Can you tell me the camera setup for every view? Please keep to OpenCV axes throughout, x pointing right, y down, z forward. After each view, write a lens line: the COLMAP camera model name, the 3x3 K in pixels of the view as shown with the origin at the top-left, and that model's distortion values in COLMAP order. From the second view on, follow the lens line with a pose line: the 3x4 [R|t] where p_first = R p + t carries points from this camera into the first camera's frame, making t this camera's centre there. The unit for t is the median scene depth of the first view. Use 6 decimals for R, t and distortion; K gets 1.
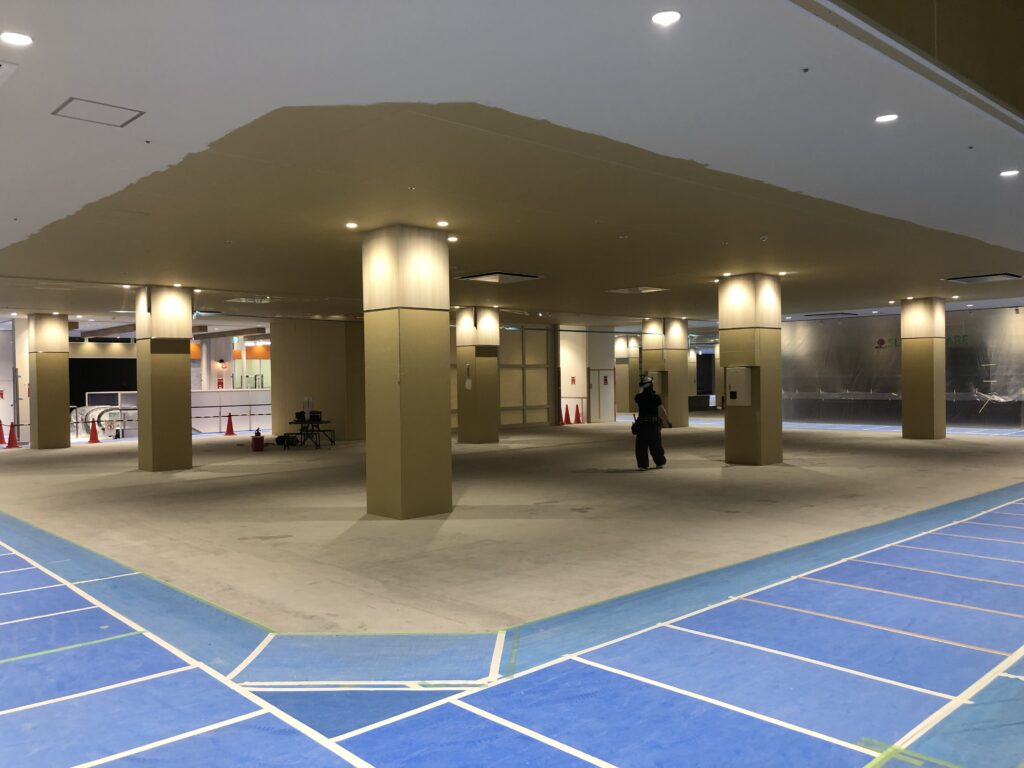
lens RADIAL K [[836.1, 0, 513.7], [0, 836.1, 384.5], [0, 0, 1]] dist [0.030483, -0.001157]
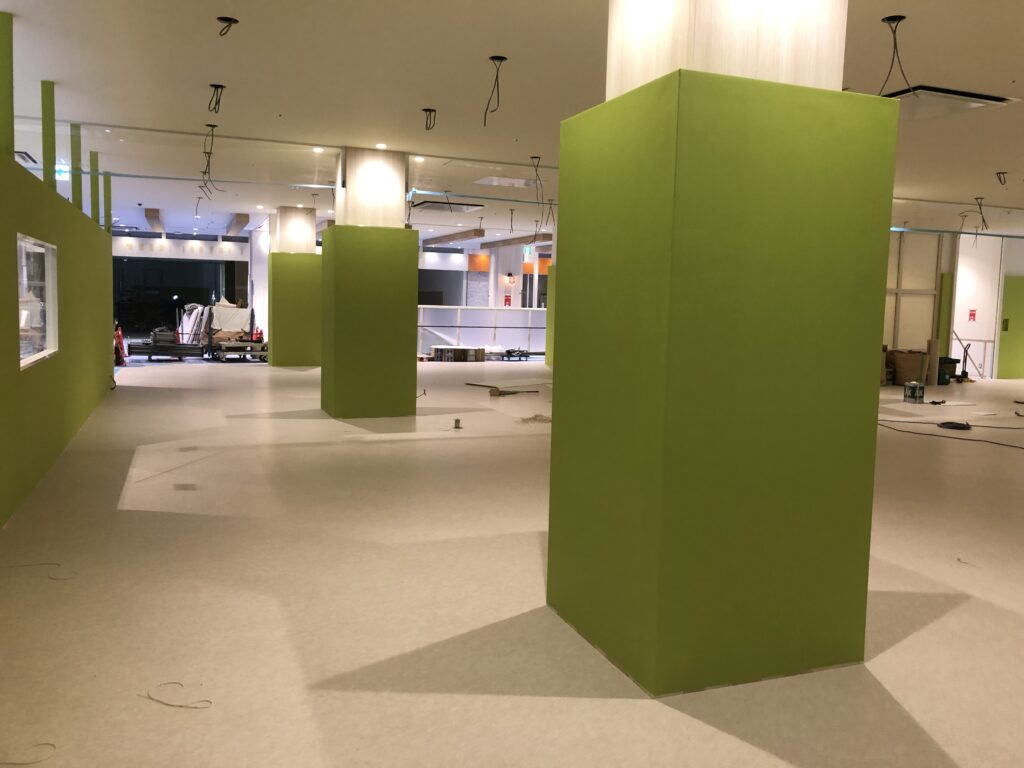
lens RADIAL K [[836.1, 0, 517.5], [0, 836.1, 384.7], [0, 0, 1]] dist [0.030483, -0.001157]
pose [[0.930212, 0.075809, -0.359109, -0.023926], [-0.043424, 0.994296, 0.097417, 0.000831], [0.364446, -0.075024, 0.928198, 0.217713]]
